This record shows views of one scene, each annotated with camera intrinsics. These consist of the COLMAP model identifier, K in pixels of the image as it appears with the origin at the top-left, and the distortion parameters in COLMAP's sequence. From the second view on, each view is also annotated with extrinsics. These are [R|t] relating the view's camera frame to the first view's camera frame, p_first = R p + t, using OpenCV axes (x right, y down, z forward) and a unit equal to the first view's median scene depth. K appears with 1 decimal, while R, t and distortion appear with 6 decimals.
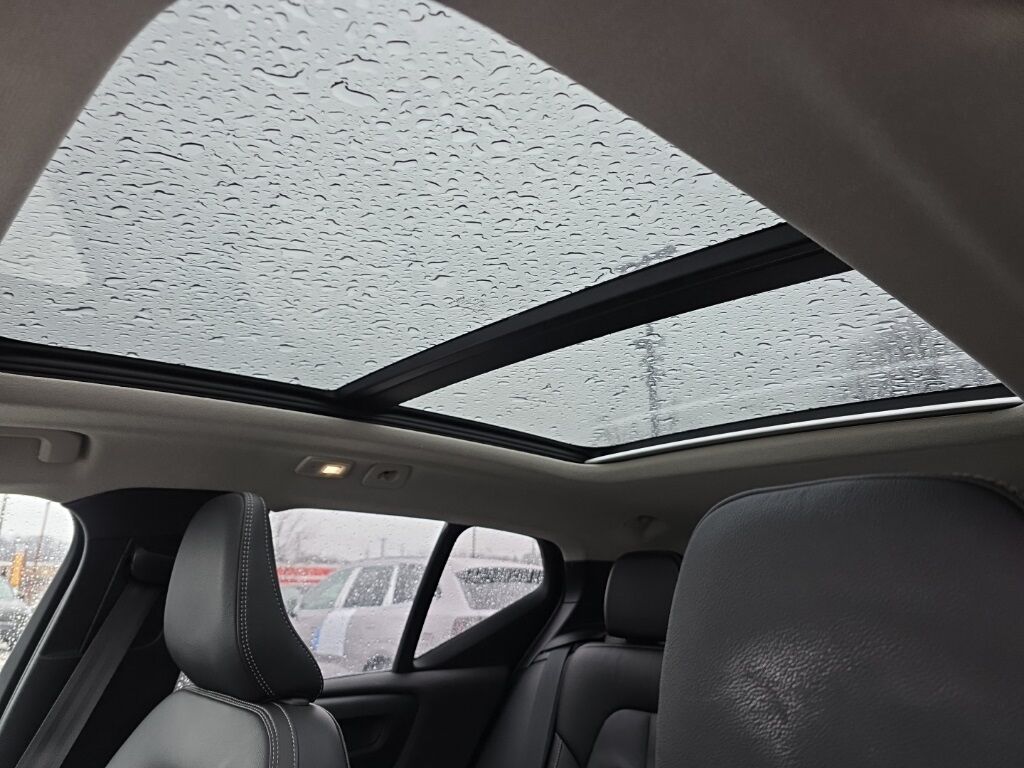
lens RADIAL K [[683.8, 0, 512.0], [0, 683.8, 384.0], [0, 0, 1]] dist [0.003659, 0.001054]
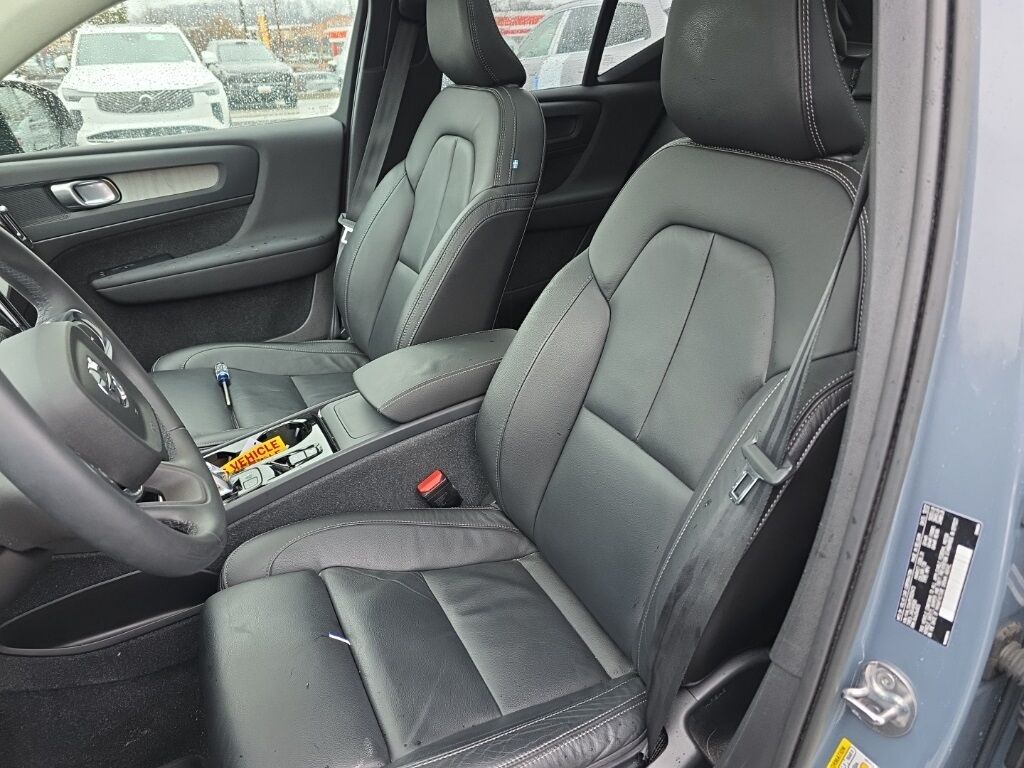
lens RADIAL K [[683.8, 0, 512.0], [0, 683.8, 384.0], [0, 0, 1]] dist [0.003659, 0.001054]
pose [[0.954544, 0.093030, -0.283181, 0.136461], [0.127072, 0.732382, 0.668932, -0.077766], [0.269627, -0.674509, 0.687269, -0.388702]]
